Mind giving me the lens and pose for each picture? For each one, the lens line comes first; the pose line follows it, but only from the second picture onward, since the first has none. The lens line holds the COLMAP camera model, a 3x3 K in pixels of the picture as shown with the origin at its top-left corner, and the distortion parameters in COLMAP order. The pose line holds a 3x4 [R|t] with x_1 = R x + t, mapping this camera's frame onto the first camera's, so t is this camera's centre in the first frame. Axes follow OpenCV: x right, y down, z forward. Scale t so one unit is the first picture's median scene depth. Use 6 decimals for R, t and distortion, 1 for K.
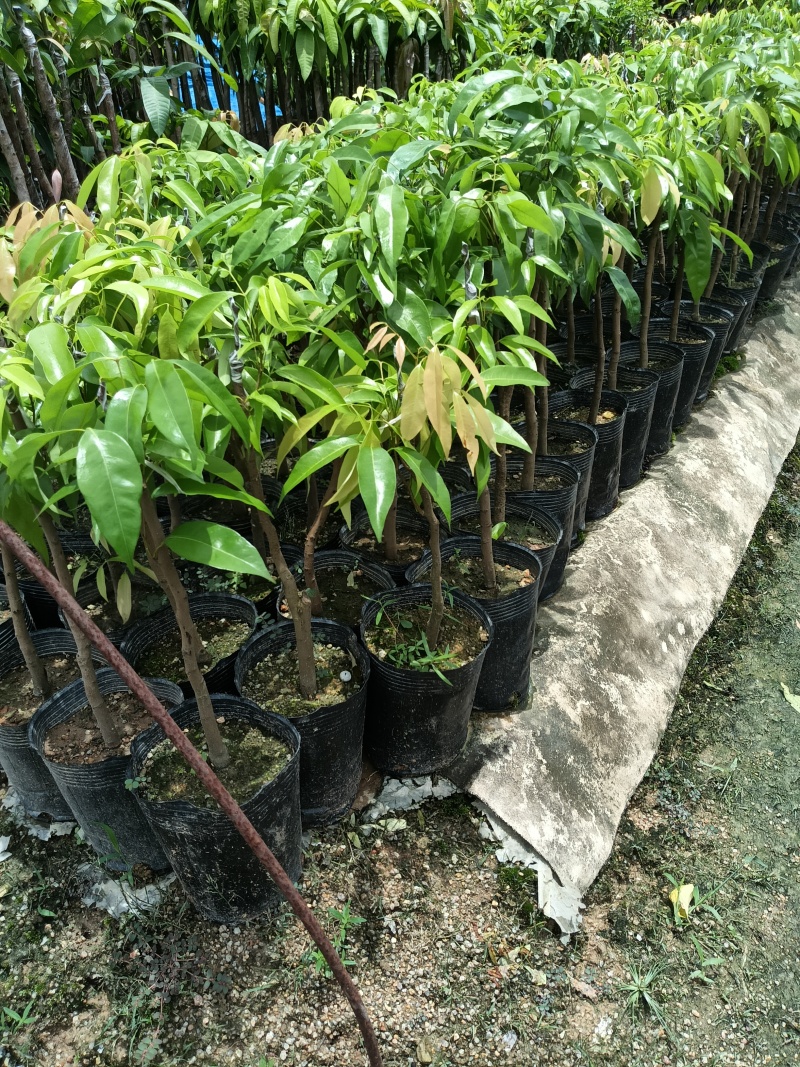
lens RADIAL K [[866.4, 0, 400.0], [0, 866.4, 533.5], [0, 0, 1]] dist [0.010399, -0.077802]
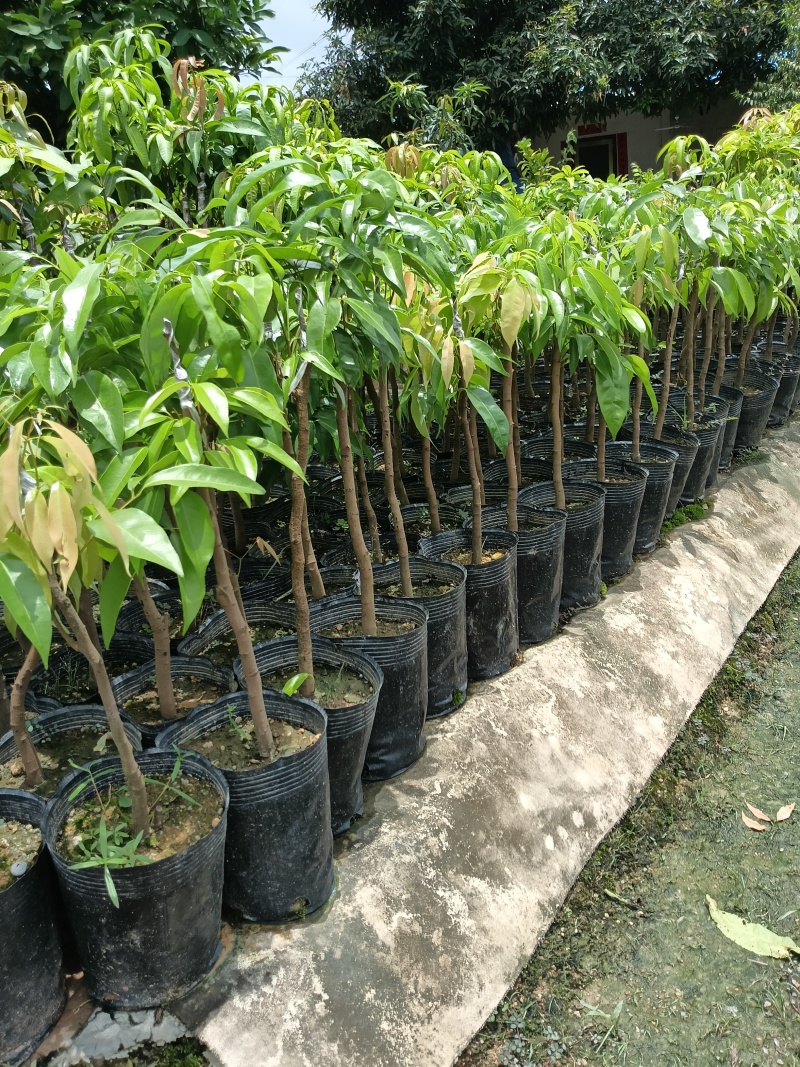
lens RADIAL K [[866.4, 0, 400.0], [0, 866.4, 533.5], [0, 0, 1]] dist [0.010399, -0.077802]
pose [[0.996531, 0.005421, -0.083051, 0.231947], [-0.021707, 0.980268, -0.196479, 0.012295], [0.080347, 0.197600, 0.976984, 0.156907]]
